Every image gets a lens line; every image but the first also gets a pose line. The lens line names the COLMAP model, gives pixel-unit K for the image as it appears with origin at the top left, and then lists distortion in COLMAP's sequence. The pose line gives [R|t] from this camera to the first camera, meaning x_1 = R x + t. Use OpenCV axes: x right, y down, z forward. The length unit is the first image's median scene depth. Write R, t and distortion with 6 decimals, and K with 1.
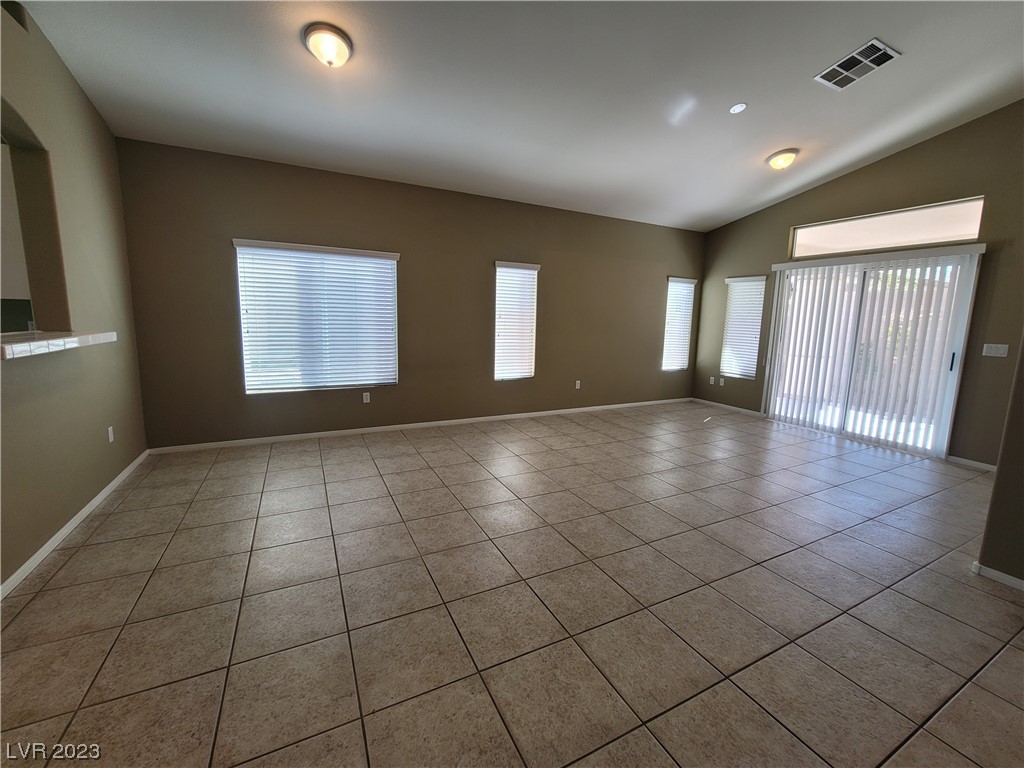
lens RADIAL K [[418.0, 0, 511.5], [0, 418.0, 375.5], [0, 0, 1]] dist [-0.006366, 0.001728]
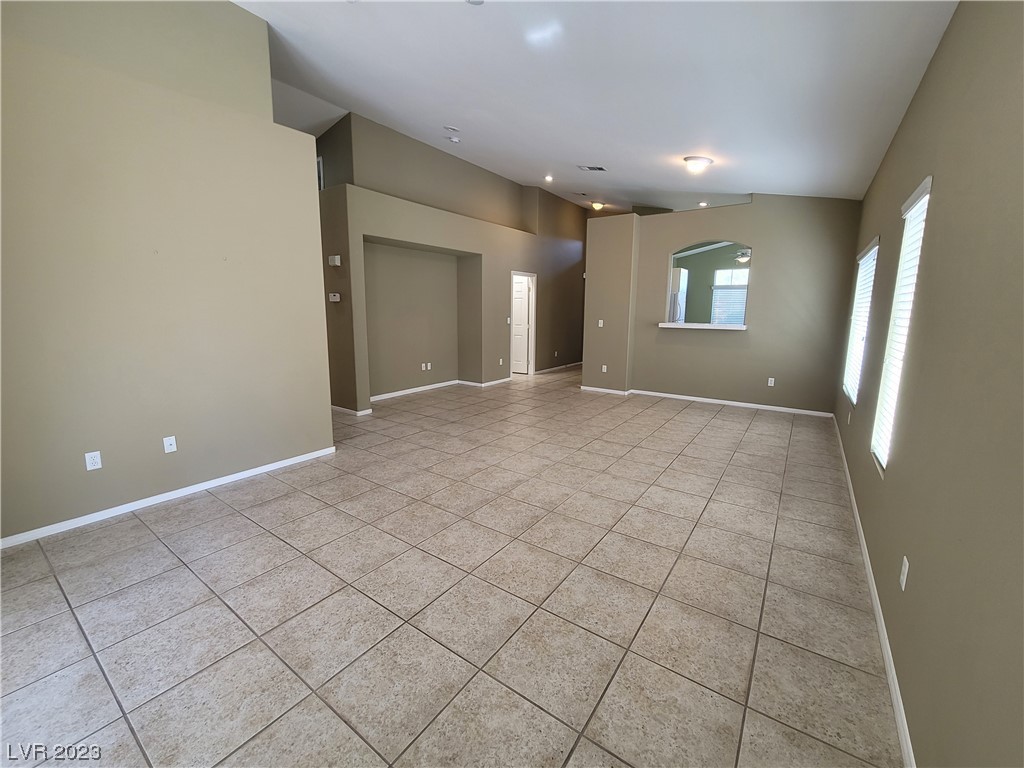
lens RADIAL K [[418.0, 0, 512.5], [0, 418.0, 374.8], [0, 0, 1]] dist [-0.006366, 0.001728]
pose [[-0.882583, 0.038223, -0.468600, 0.677314], [-0.101384, 0.957768, 0.269076, -0.198004], [0.459095, 0.284990, -0.841435, 1.447974]]
